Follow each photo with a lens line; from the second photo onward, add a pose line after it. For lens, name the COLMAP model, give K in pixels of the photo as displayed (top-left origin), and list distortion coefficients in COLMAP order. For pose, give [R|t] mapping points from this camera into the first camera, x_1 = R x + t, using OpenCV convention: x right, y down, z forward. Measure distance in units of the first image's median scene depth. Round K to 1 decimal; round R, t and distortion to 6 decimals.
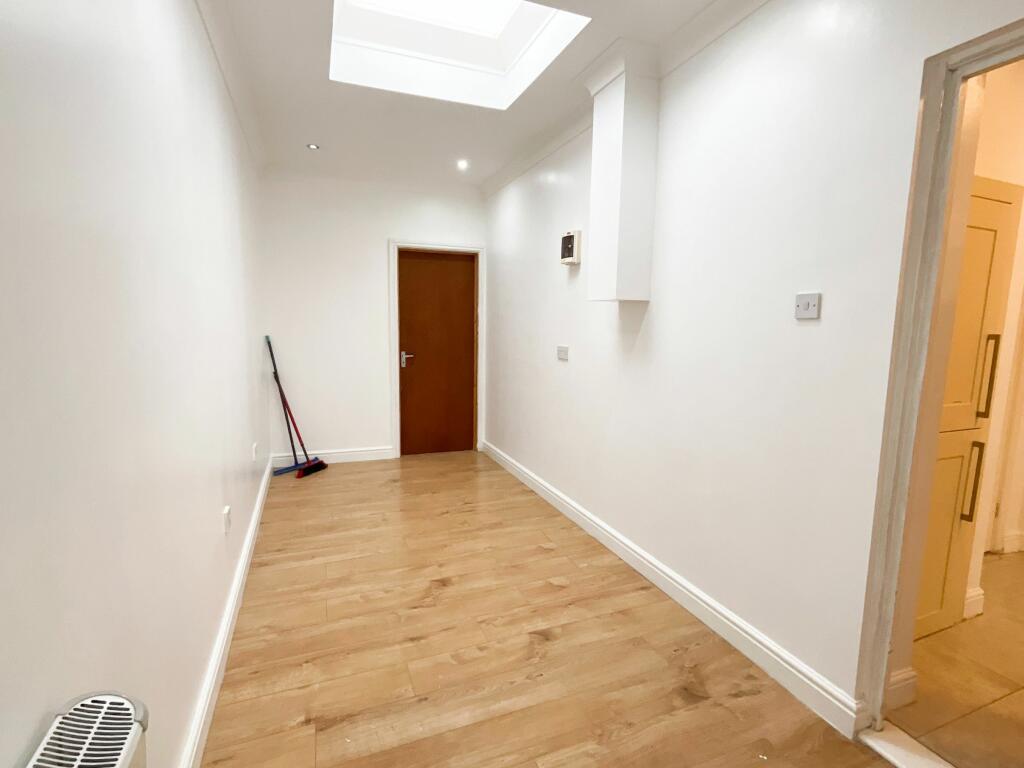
lens RADIAL K [[499.9, 0, 507.3], [0, 499.9, 386.8], [0, 0, 1]] dist [0.000969, -0.000015]
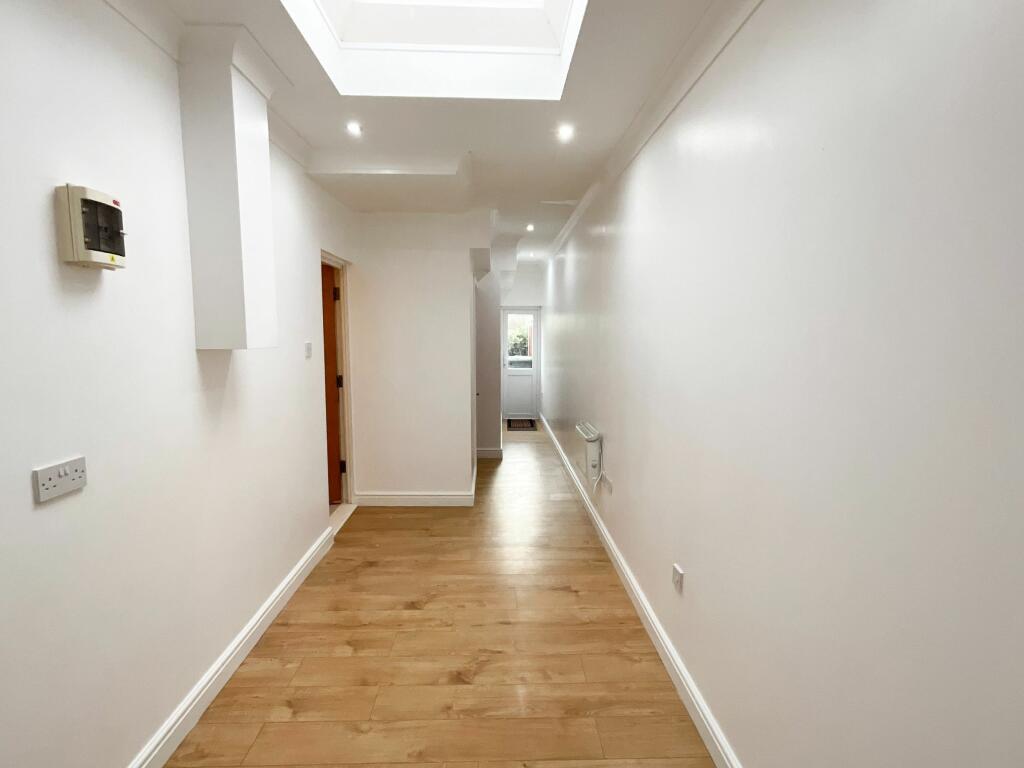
lens RADIAL K [[499.9, 0, 507.3], [0, 499.9, 386.8], [0, 0, 1]] dist [0.000969, -0.000015]
pose [[-0.941642, -0.054482, 0.332178, -0.531182], [0.028046, 0.970686, 0.238711, -0.341449], [-0.335446, 0.234097, -0.912510, 1.868906]]
